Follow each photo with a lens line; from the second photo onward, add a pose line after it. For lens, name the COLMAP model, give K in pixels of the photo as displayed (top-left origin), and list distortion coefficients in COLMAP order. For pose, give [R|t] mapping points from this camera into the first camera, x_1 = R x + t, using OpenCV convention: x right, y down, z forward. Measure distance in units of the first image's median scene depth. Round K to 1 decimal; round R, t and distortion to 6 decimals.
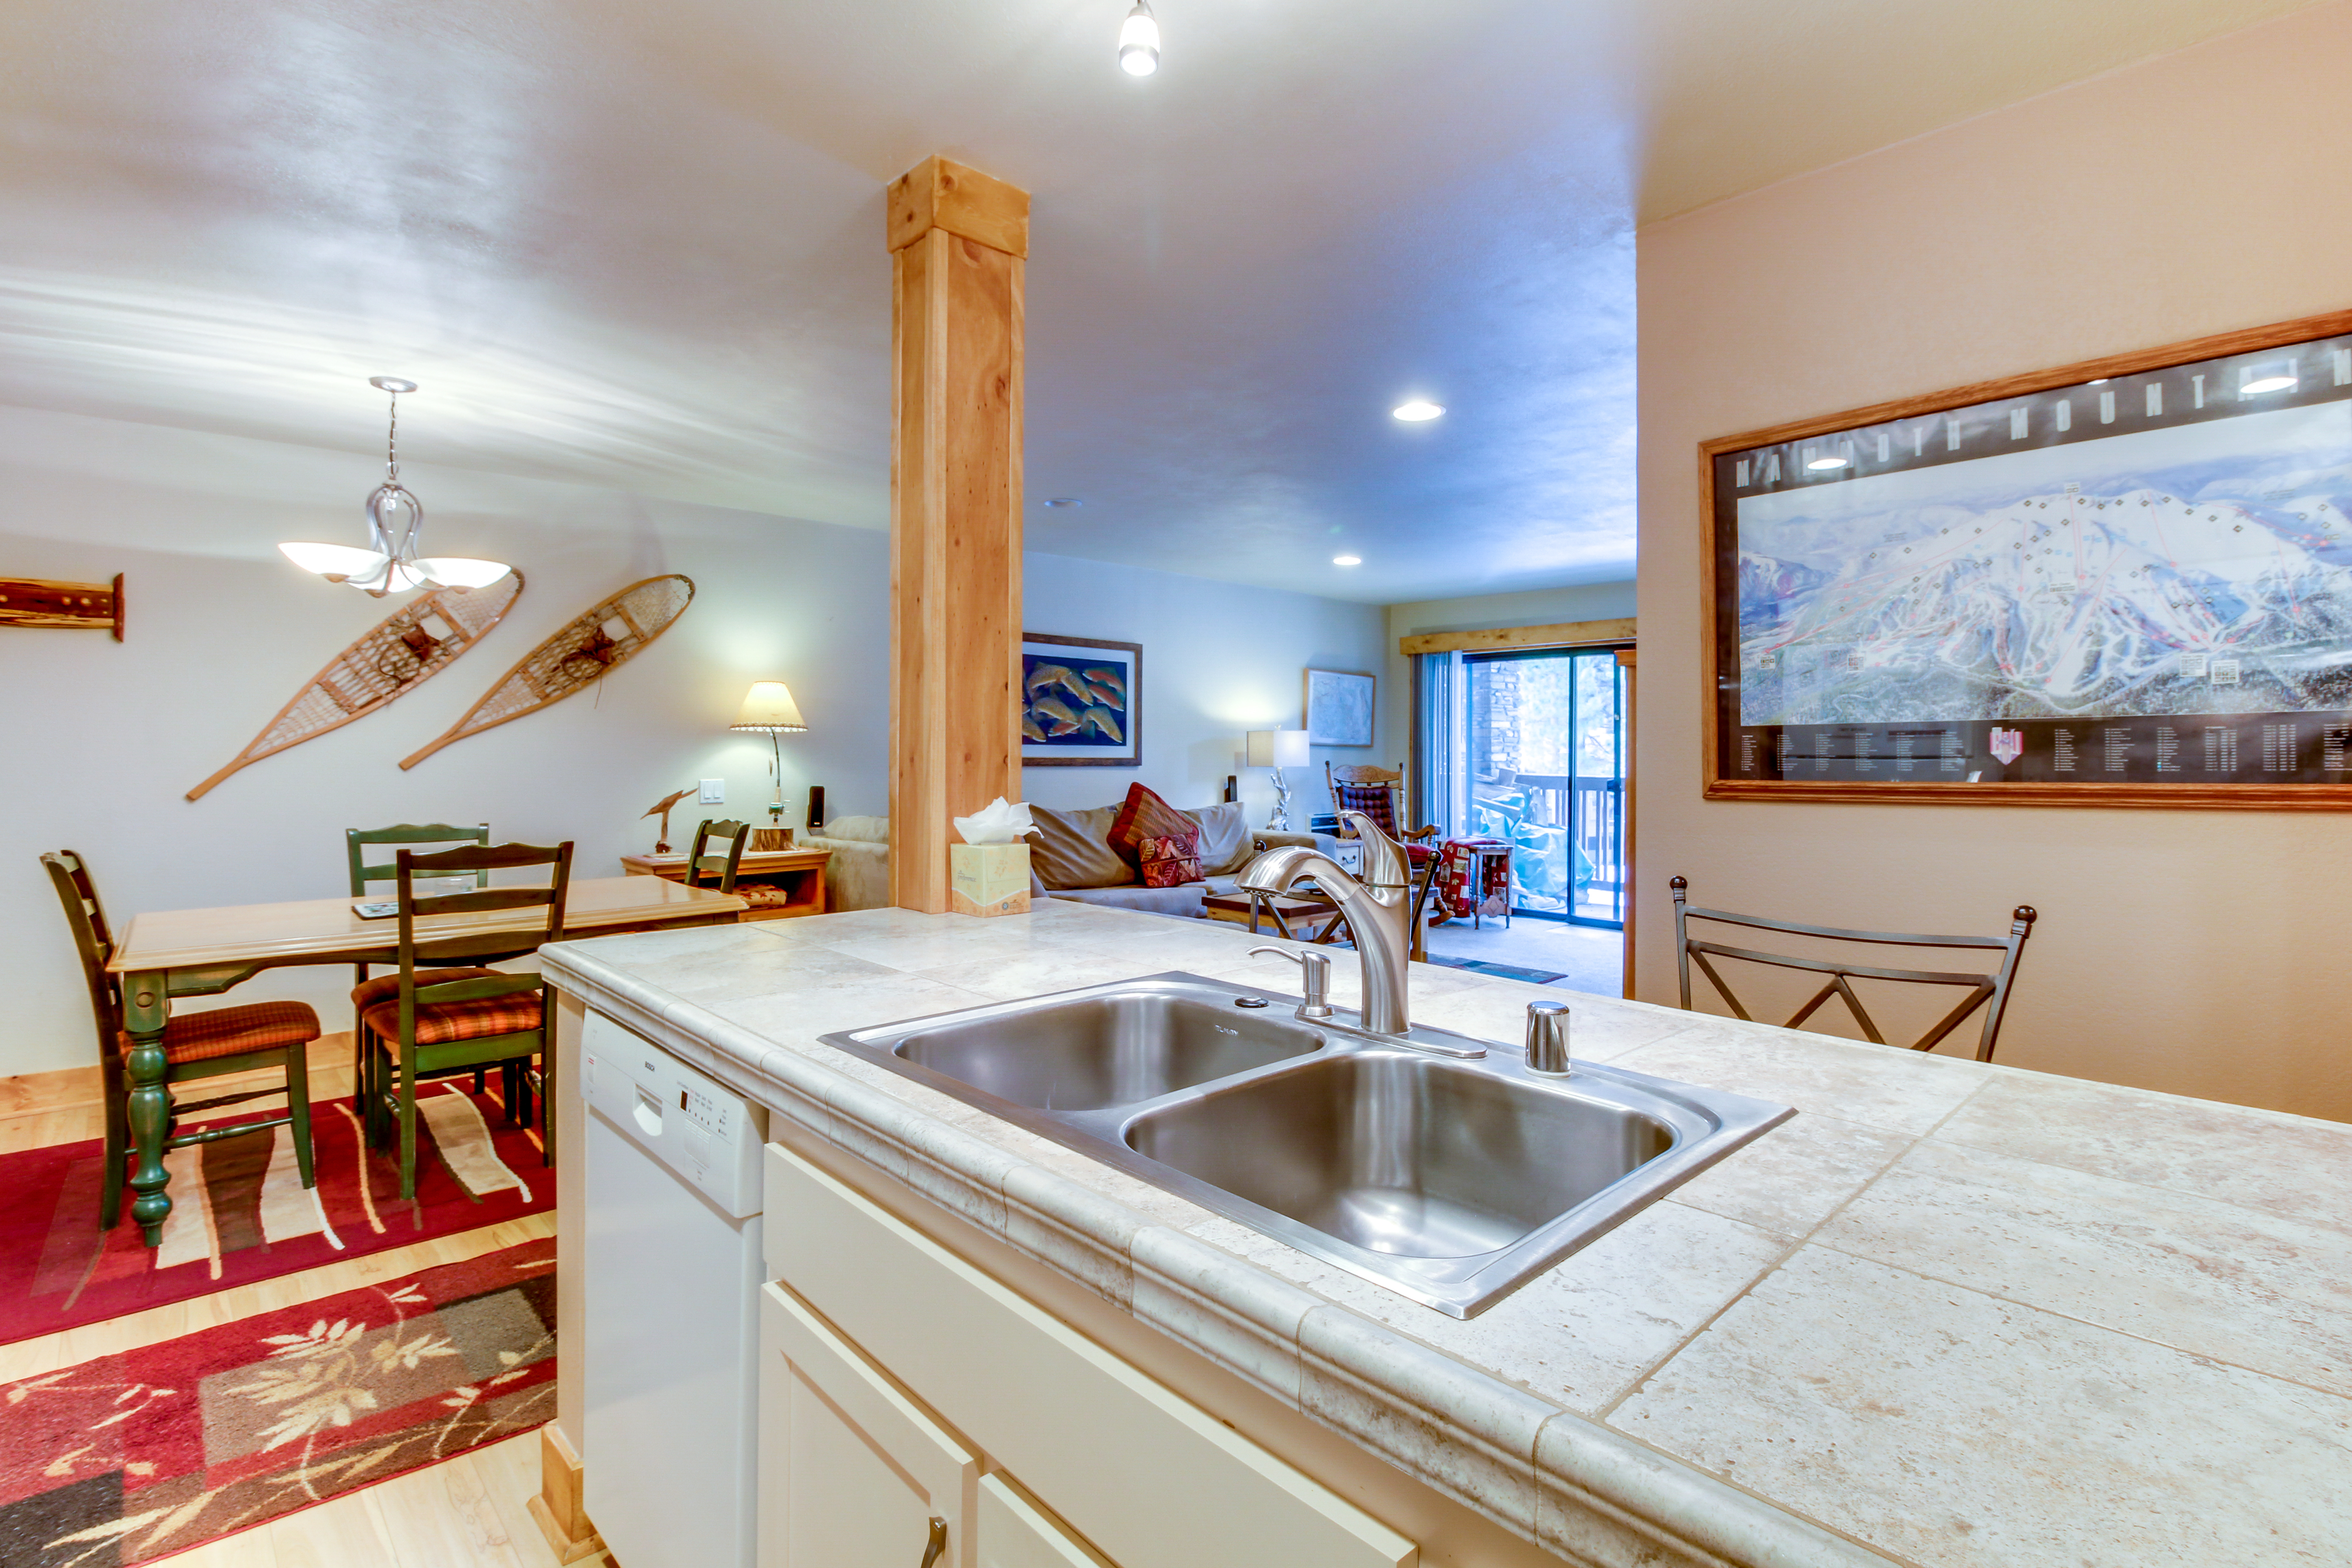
lens RADIAL K [[1251.4, 0, 1176.0], [0, 1251.4, 784.0], [0, 0, 1]] dist [0.000008, -0.027207]
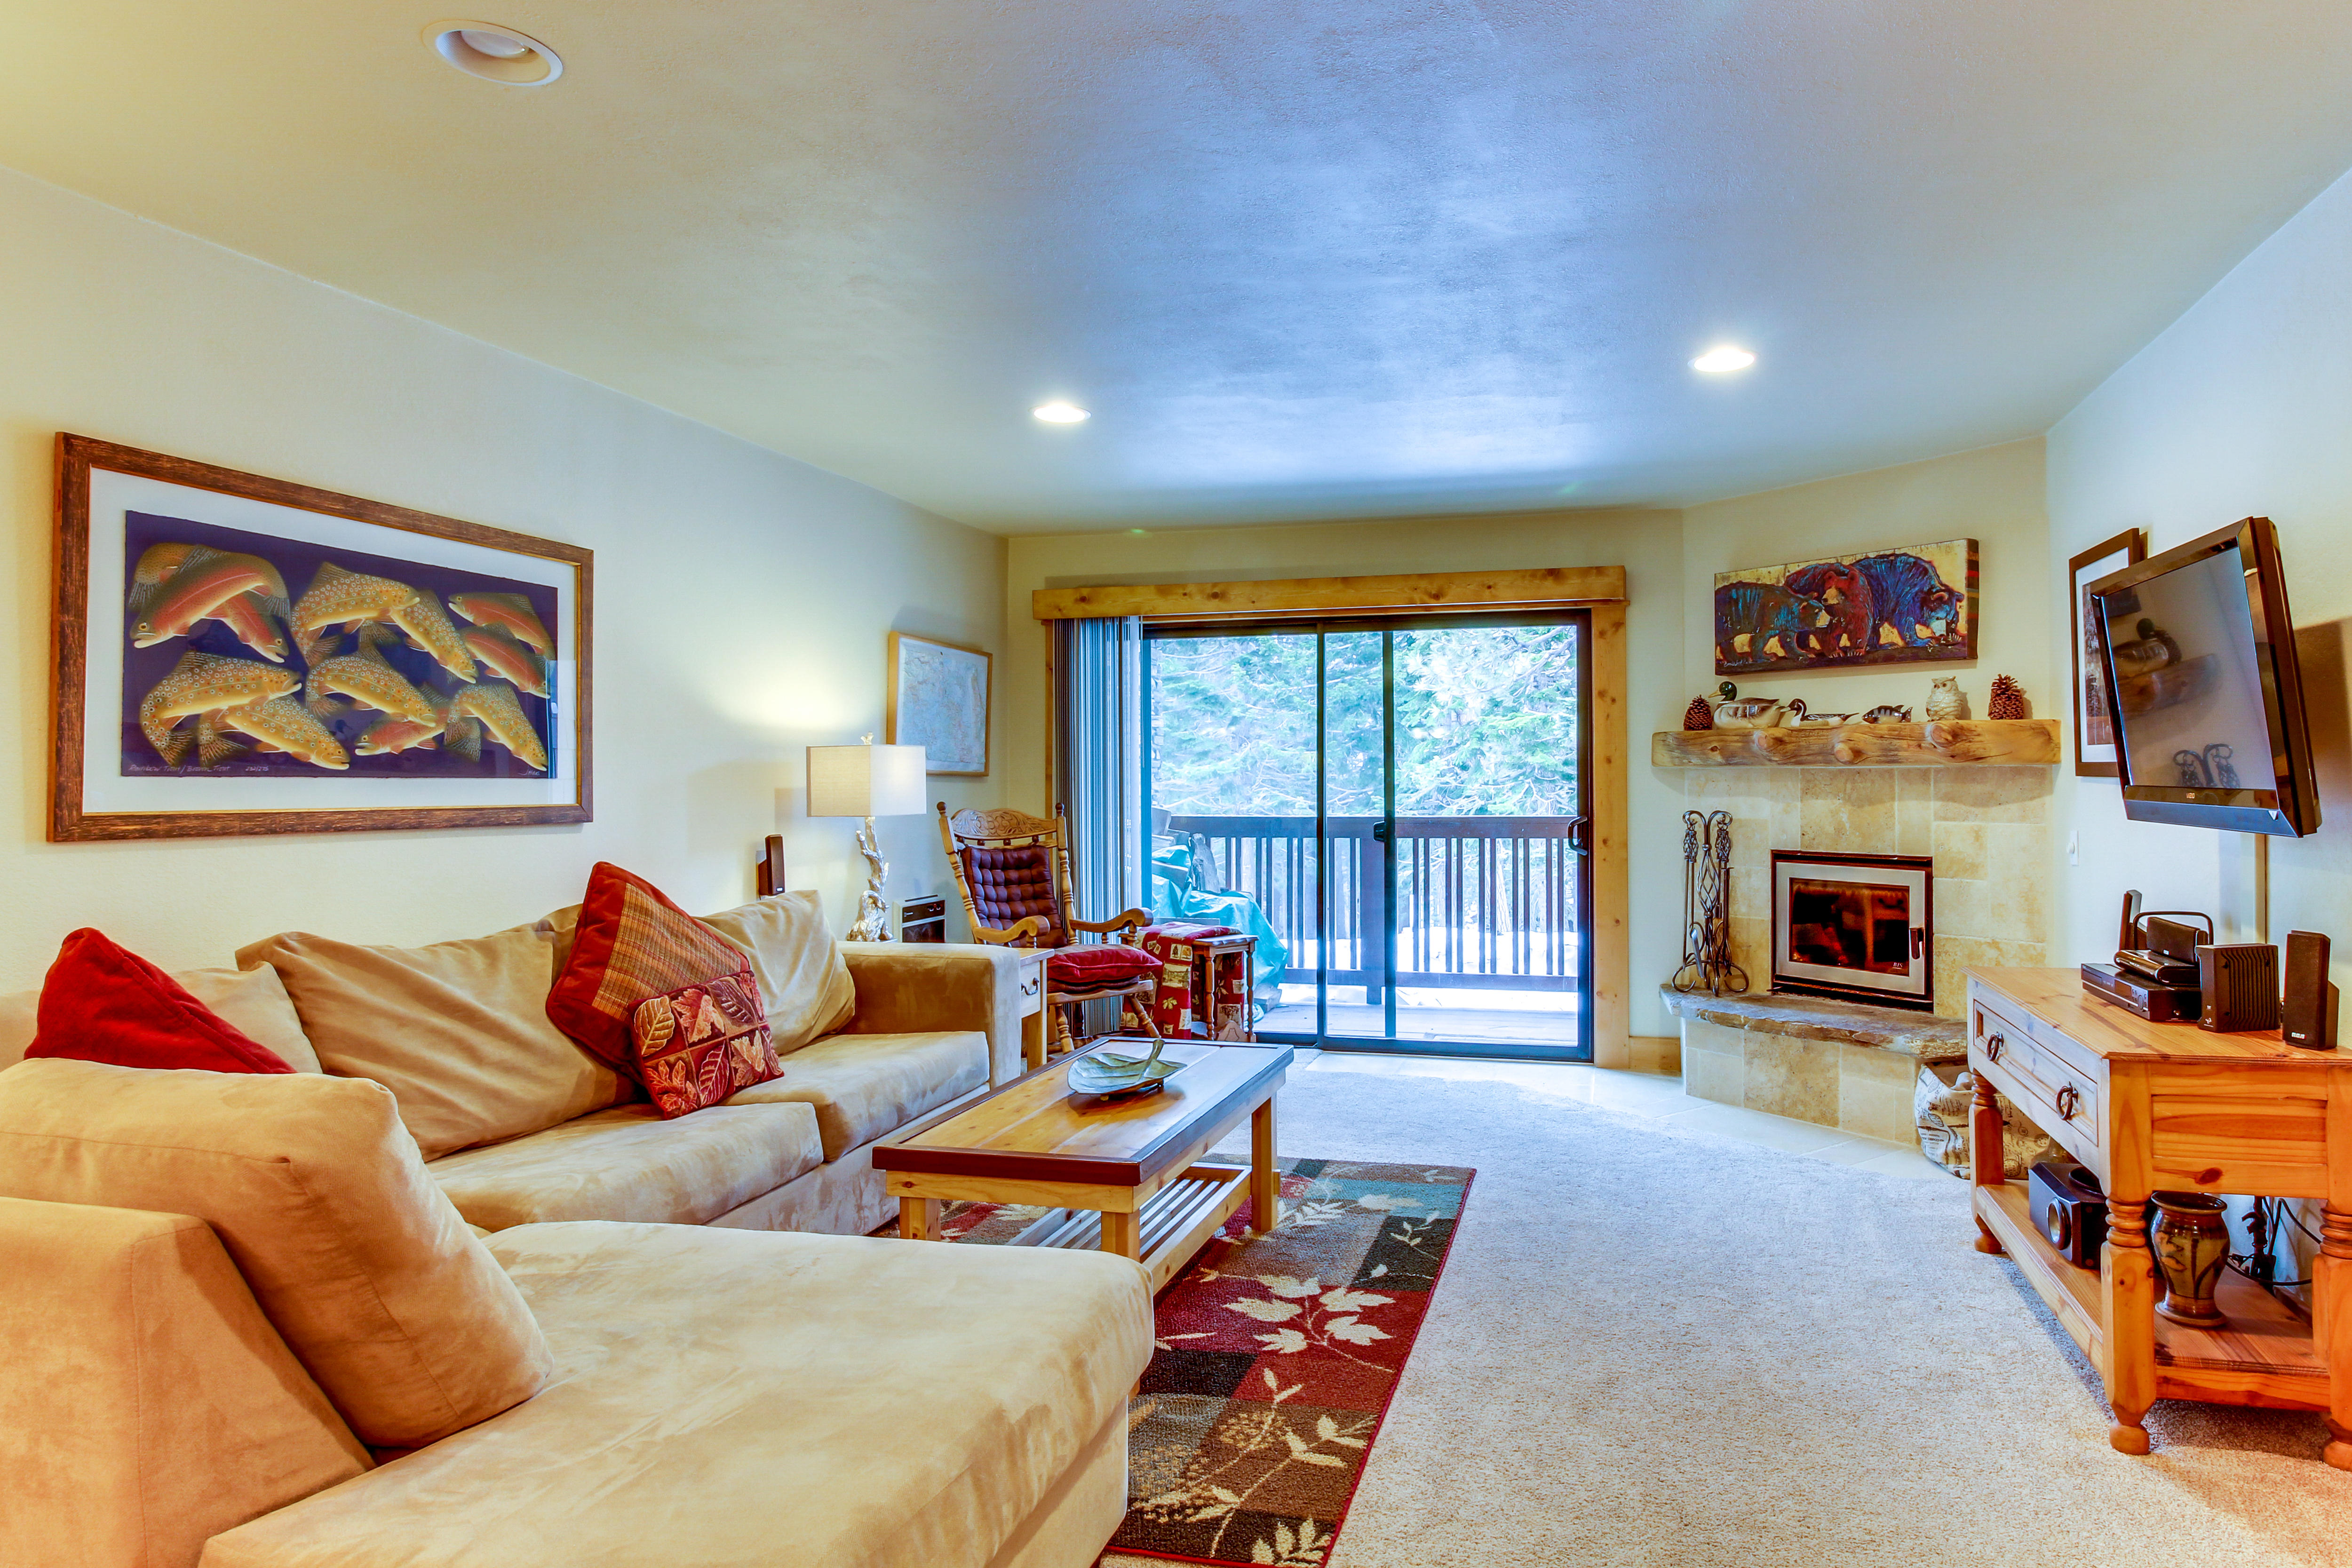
lens RADIAL K [[1251.4, 0, 1176.0], [0, 1251.4, 784.0], [0, 0, 1]] dist [0.000008, -0.027207]
pose [[0.830002, -0.011016, 0.557652, -0.104050], [0.023255, 0.999619, -0.014865, -0.016812], [-0.557276, 0.025306, 0.829942, 0.518123]]
